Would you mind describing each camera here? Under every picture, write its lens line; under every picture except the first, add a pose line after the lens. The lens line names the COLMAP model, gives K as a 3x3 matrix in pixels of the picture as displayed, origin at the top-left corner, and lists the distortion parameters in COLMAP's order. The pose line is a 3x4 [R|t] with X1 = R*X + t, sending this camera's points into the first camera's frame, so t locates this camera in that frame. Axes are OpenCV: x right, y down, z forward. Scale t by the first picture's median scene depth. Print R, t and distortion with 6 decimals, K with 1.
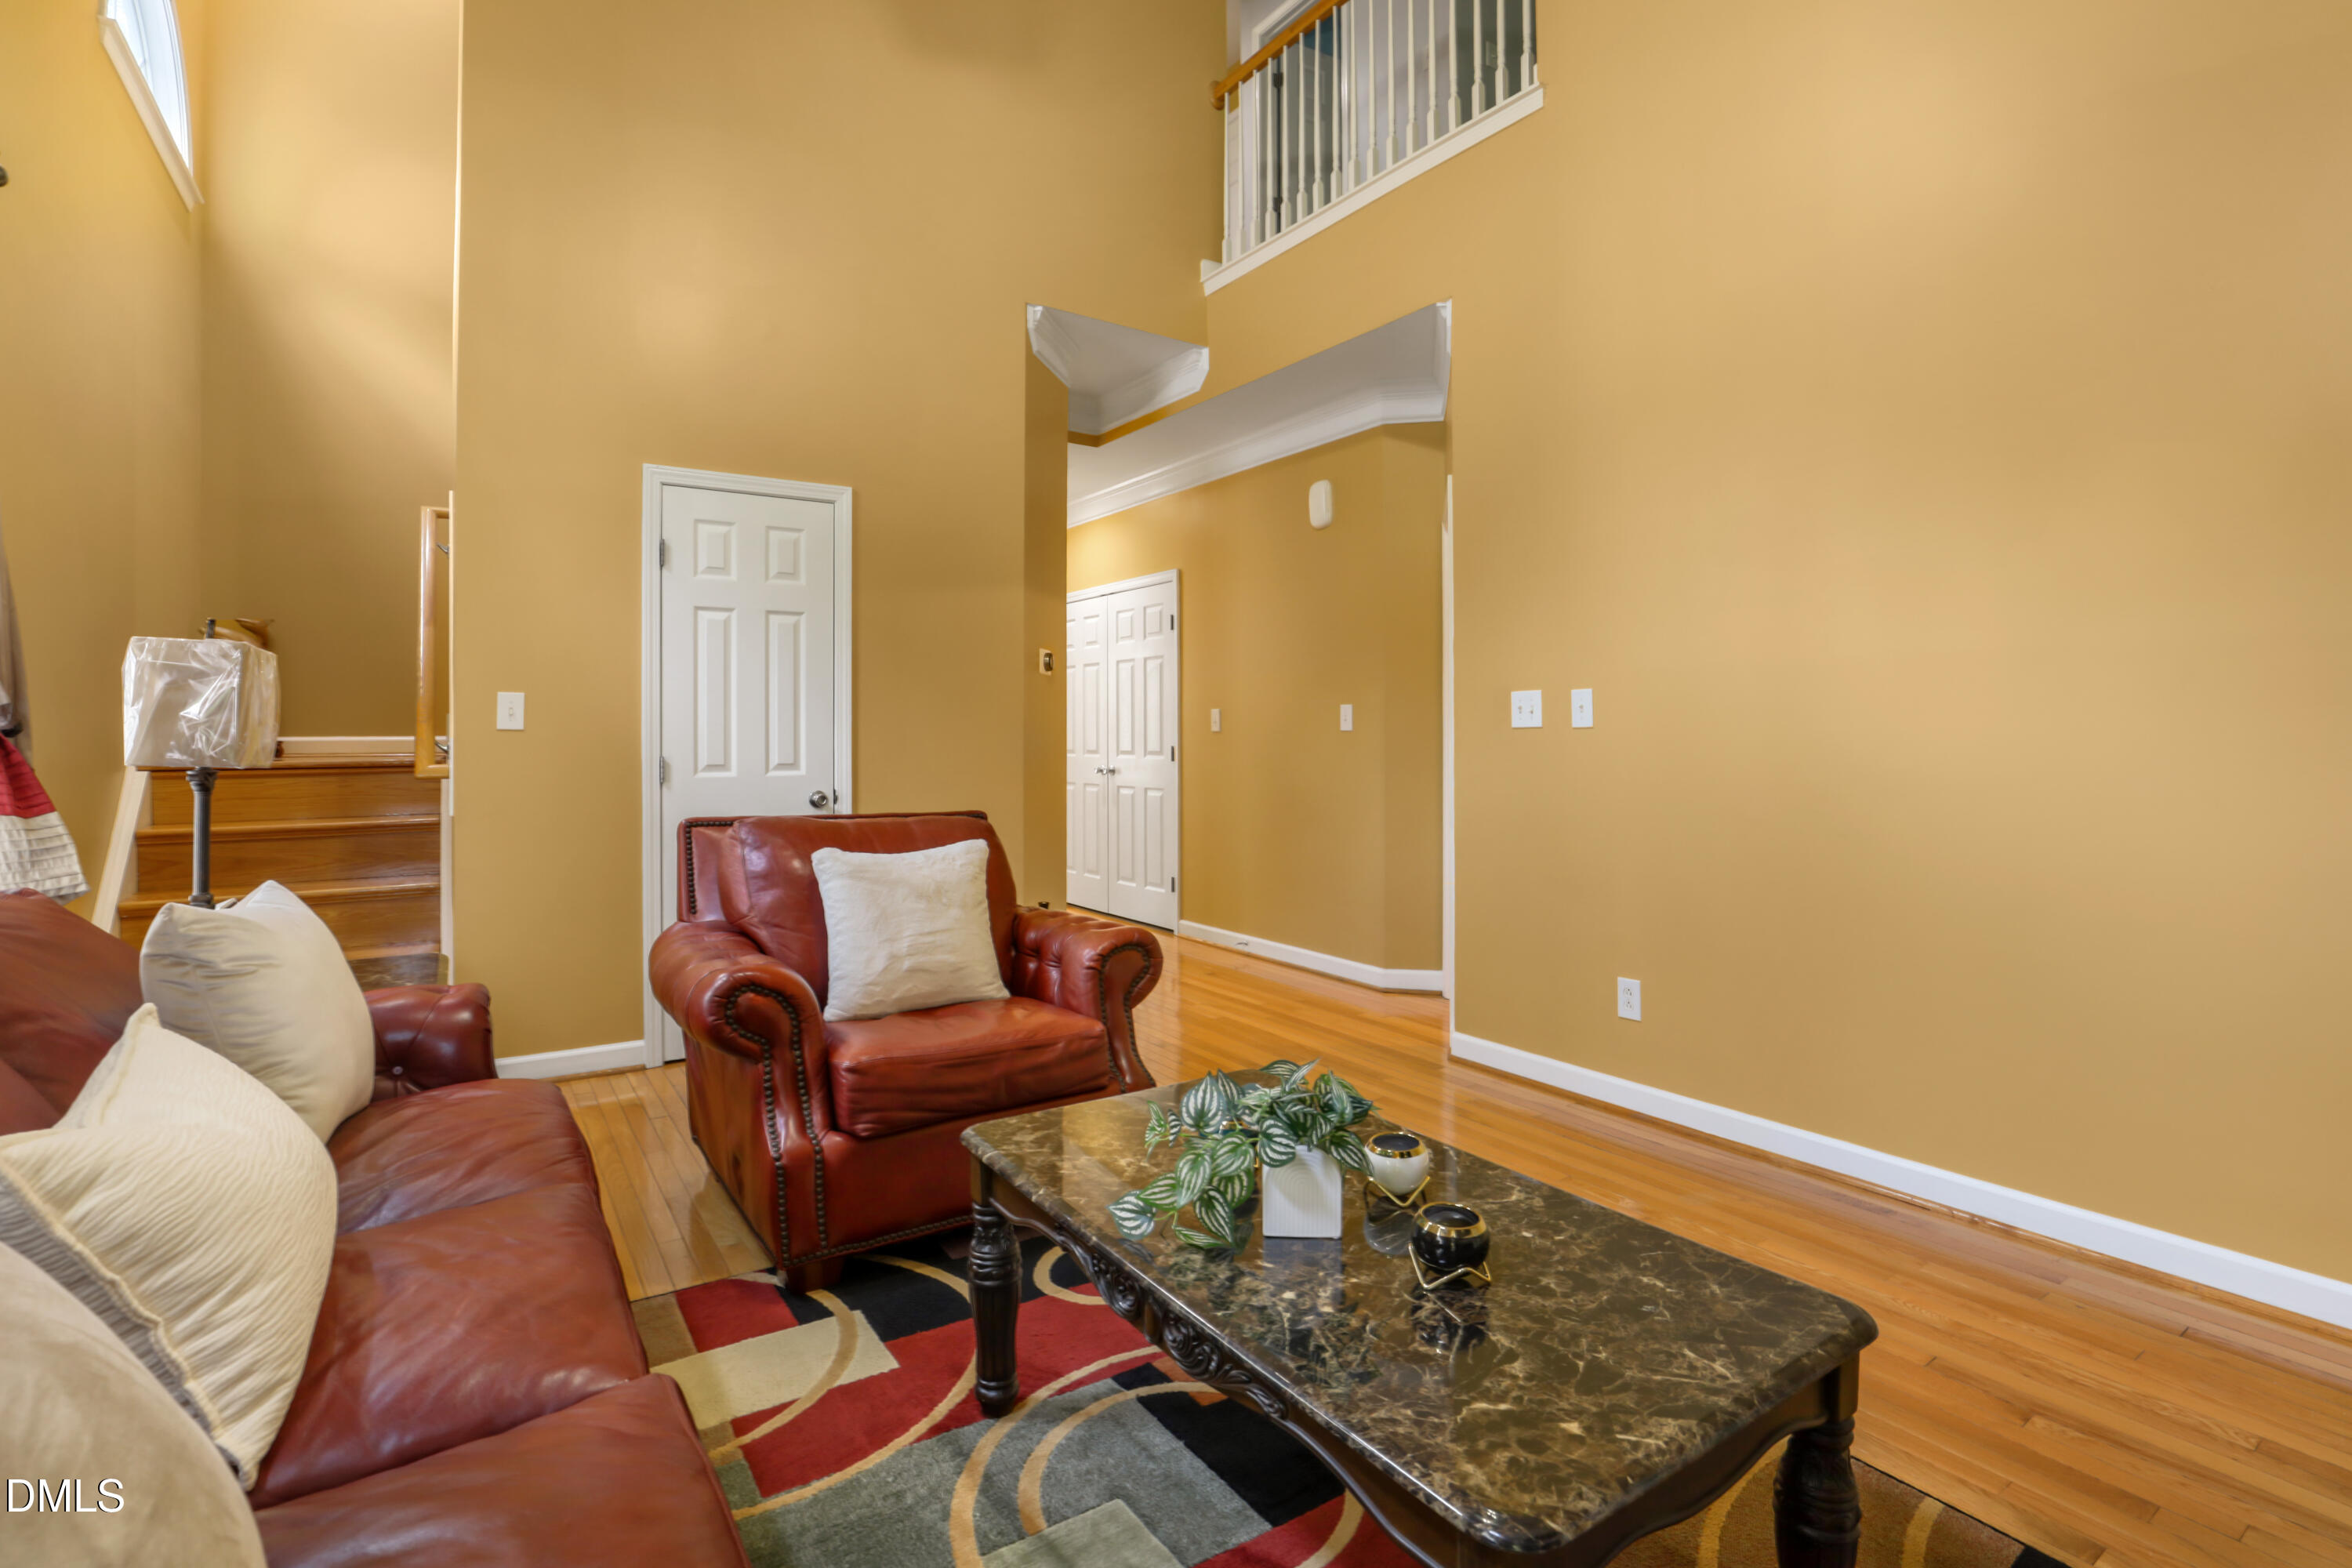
lens RADIAL K [[1095.4, 0, 1167.3], [0, 1095.4, 731.1], [0, 0, 1]] dist [-0.031099, 0.006007]
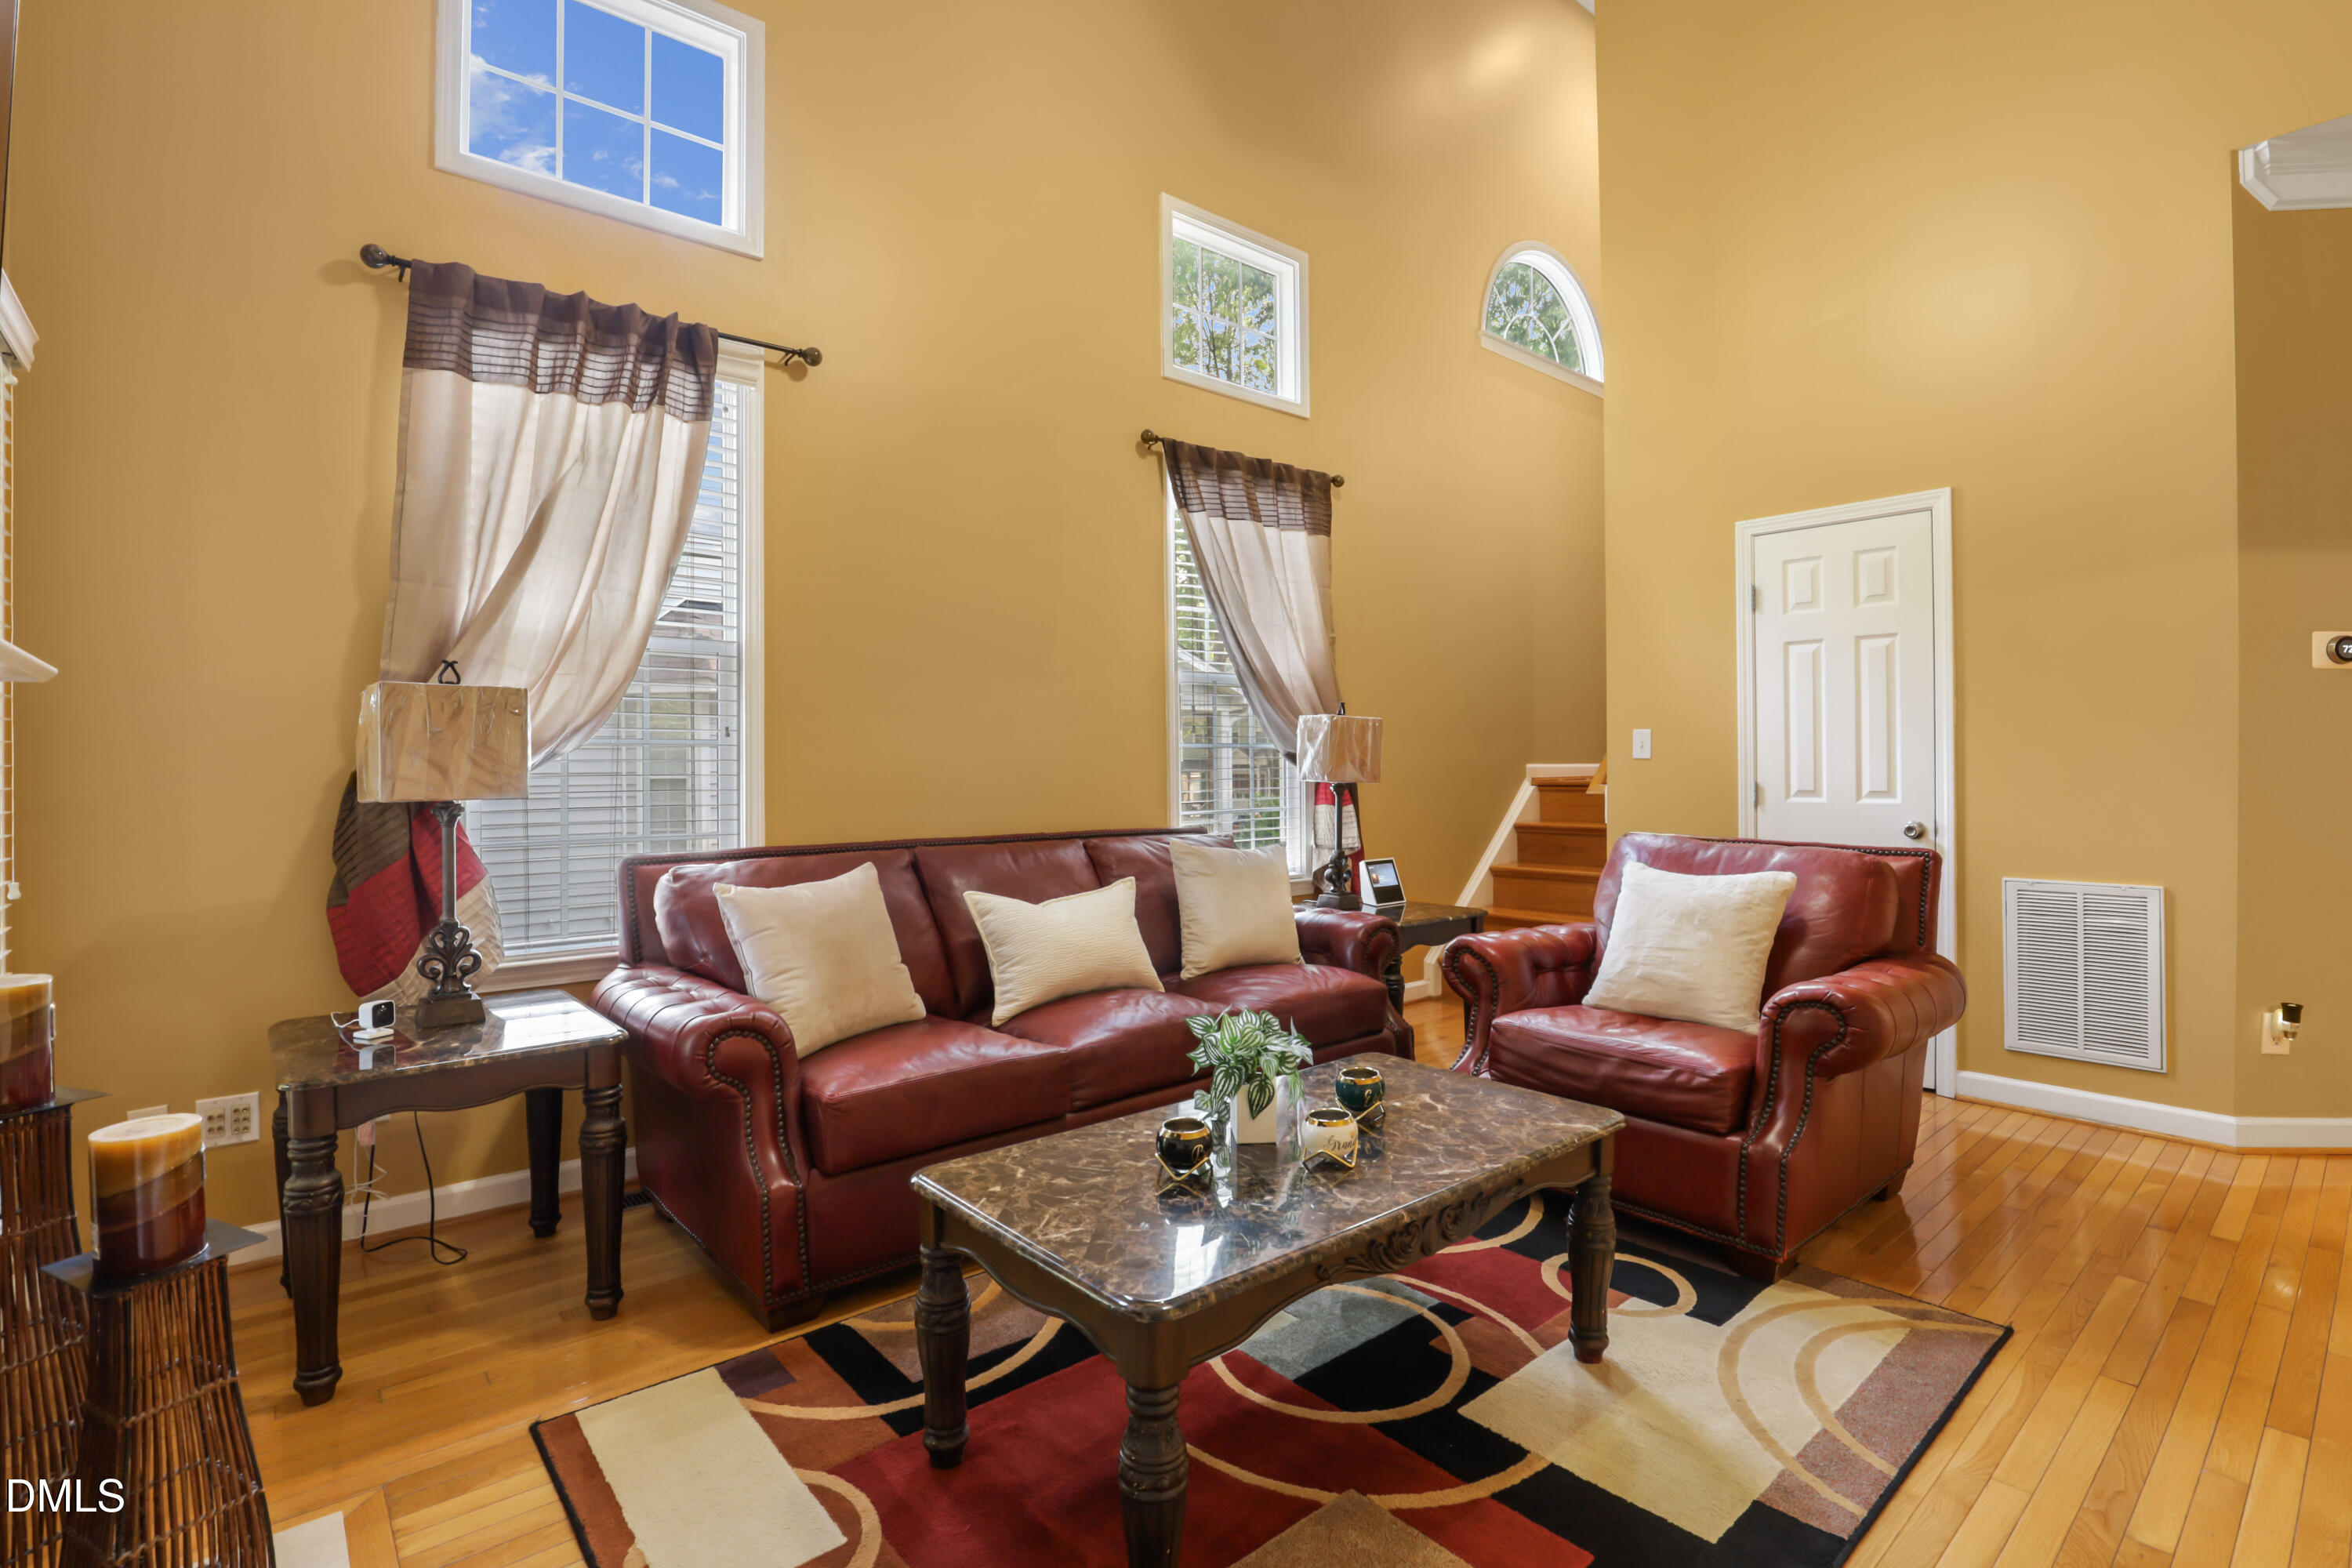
lens RADIAL K [[1095.4, 0, 1210.7], [0, 1095.4, 760.4], [0, 0, 1]] dist [-0.031099, 0.006007]
pose [[0.143582, -0.005581, -0.989623, 0.766534], [0.008678, 0.999953, -0.004380, 0.002011], [0.989600, -0.007959, 0.143624, 0.405378]]
